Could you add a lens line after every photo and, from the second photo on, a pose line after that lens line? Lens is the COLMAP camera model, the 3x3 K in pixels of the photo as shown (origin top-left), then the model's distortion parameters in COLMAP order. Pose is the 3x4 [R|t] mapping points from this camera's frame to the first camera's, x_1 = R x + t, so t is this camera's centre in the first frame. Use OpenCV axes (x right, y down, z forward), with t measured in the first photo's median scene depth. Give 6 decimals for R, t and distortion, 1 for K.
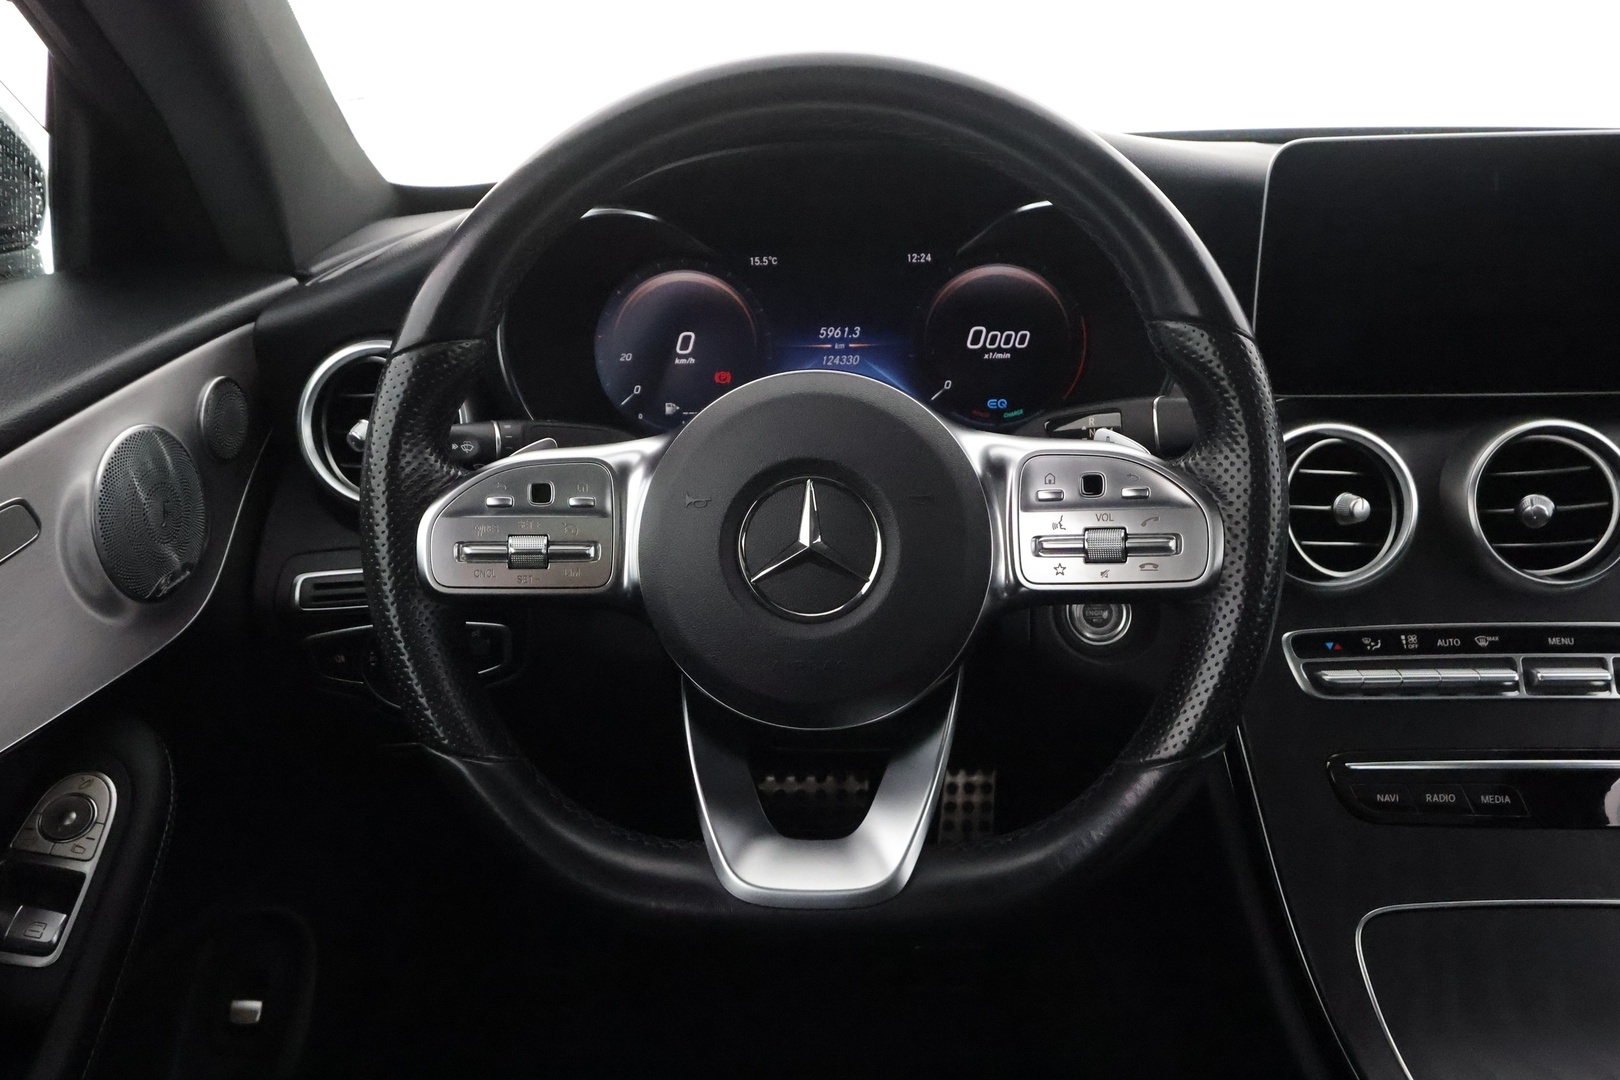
lens RADIAL K [[1272.1, 0, 786.4], [0, 1272.1, 536.3], [0, 0, 1]] dist [0.008805, 0.009441]
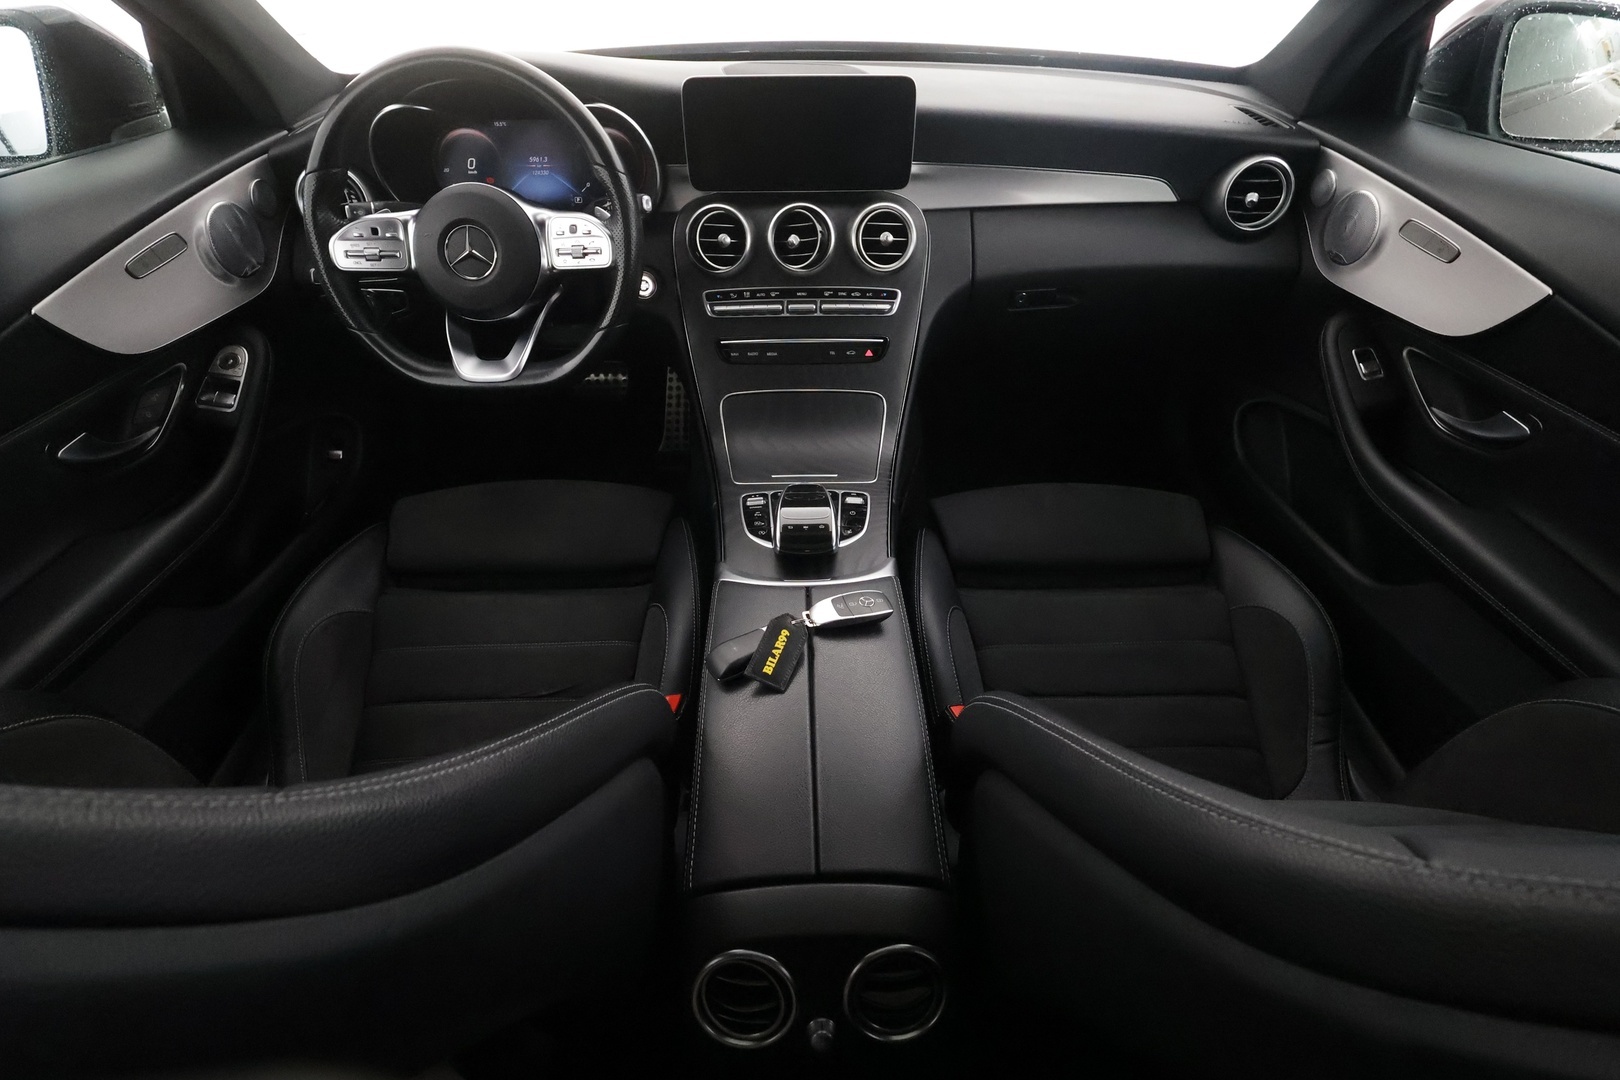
lens RADIAL K [[768.1, 0, 810.0], [0, 768.1, 540.0], [0, 0, 1]] dist [0.008722, -0.000680]
pose [[0.998175, -0.019912, 0.057004, 0.616222], [0.000222, 0.945265, 0.326303, 0.051582], [-0.060382, -0.325695, 0.943545, -0.806012]]
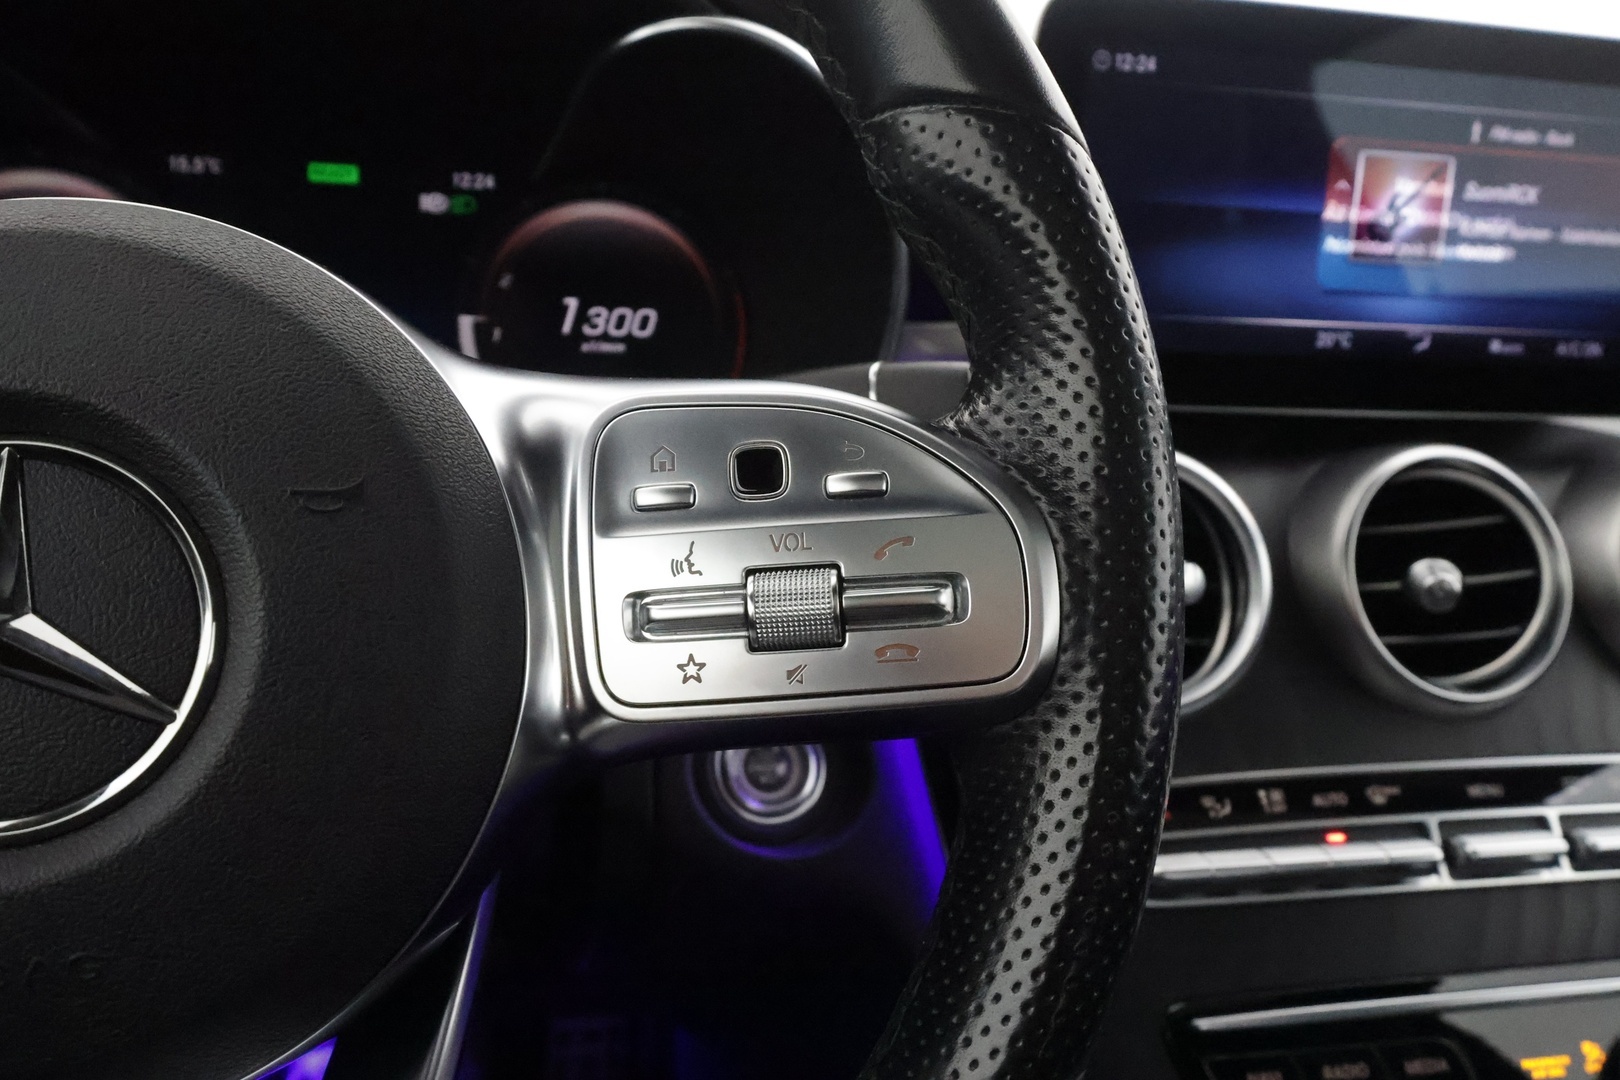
lens RADIAL K [[1292.1, 0, 797.0], [0, 1292.1, 569.6], [0, 0, 1]] dist [-0.002880, -0.003010]
pose [[0.963718, 0.011017, 0.266694, 0.129427], [0.013735, 0.995778, -0.090766, 0.031350], [-0.266568, 0.091135, 0.959498, 0.553973]]
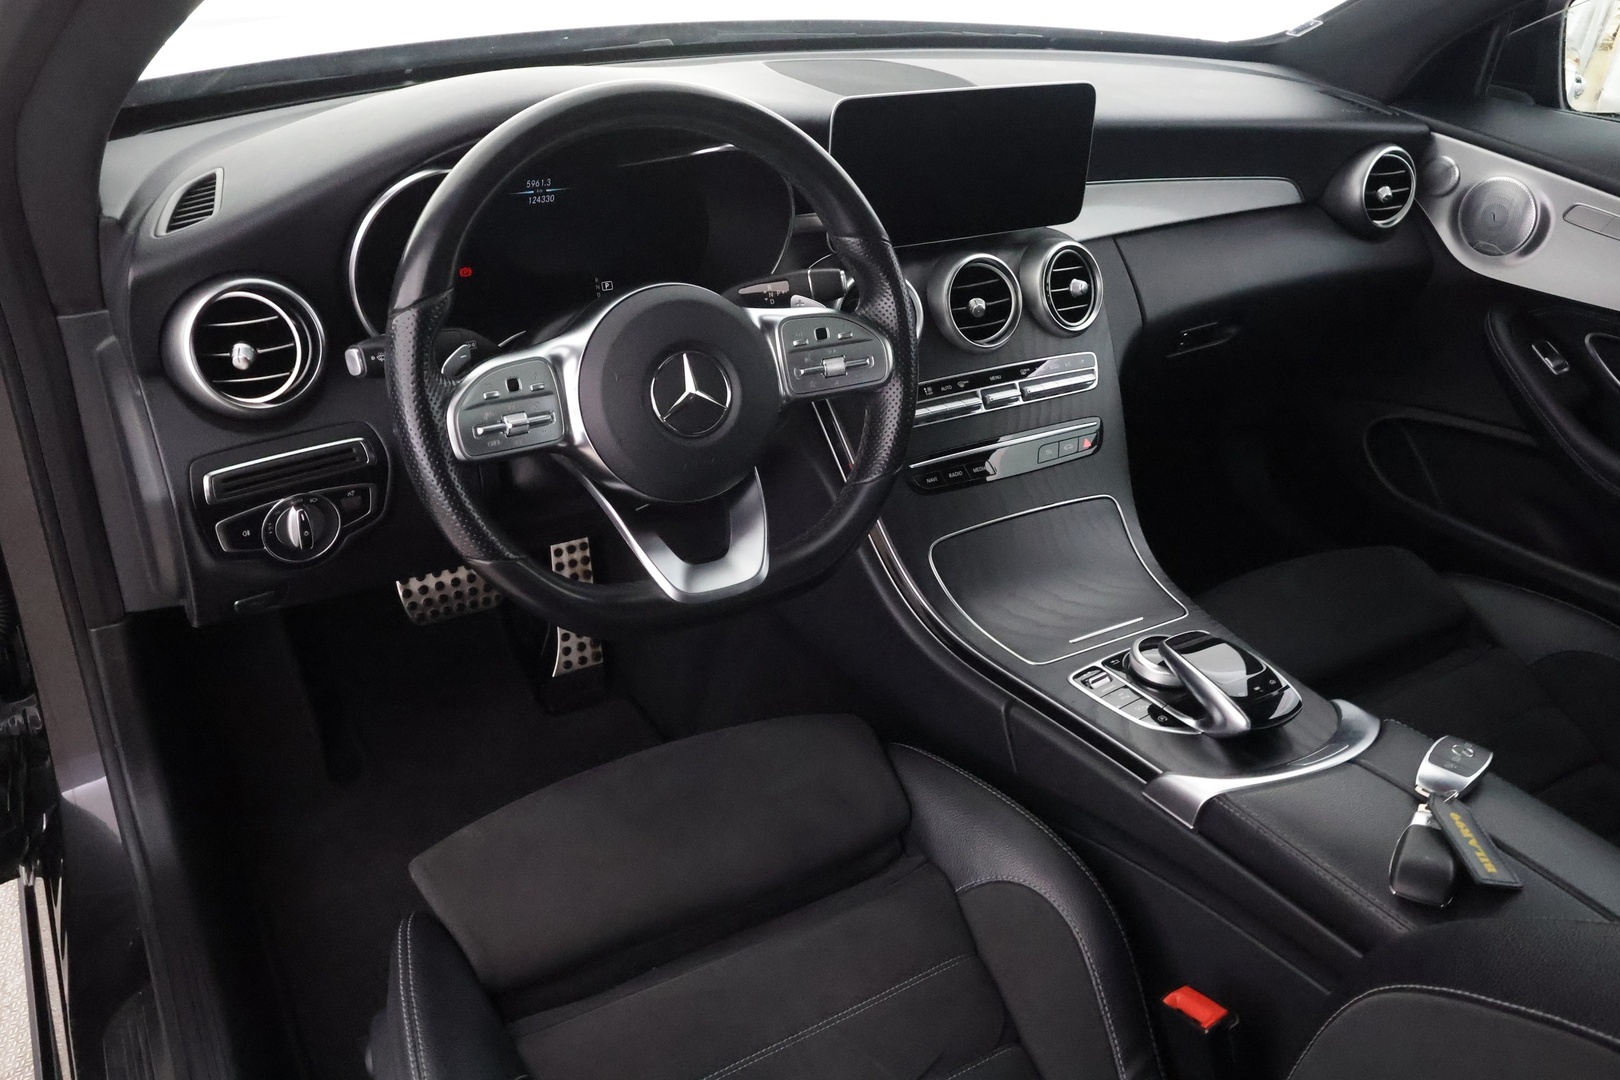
lens RADIAL K [[1272.1, 0, 786.4], [0, 1272.1, 536.3], [0, 0, 1]] dist [0.008805, 0.009441]
pose [[0.842594, -0.211969, 0.495080, -0.699786], [0.121611, 0.970429, 0.208517, -0.134209], [-0.524639, -0.115488, 0.843455, -0.477237]]
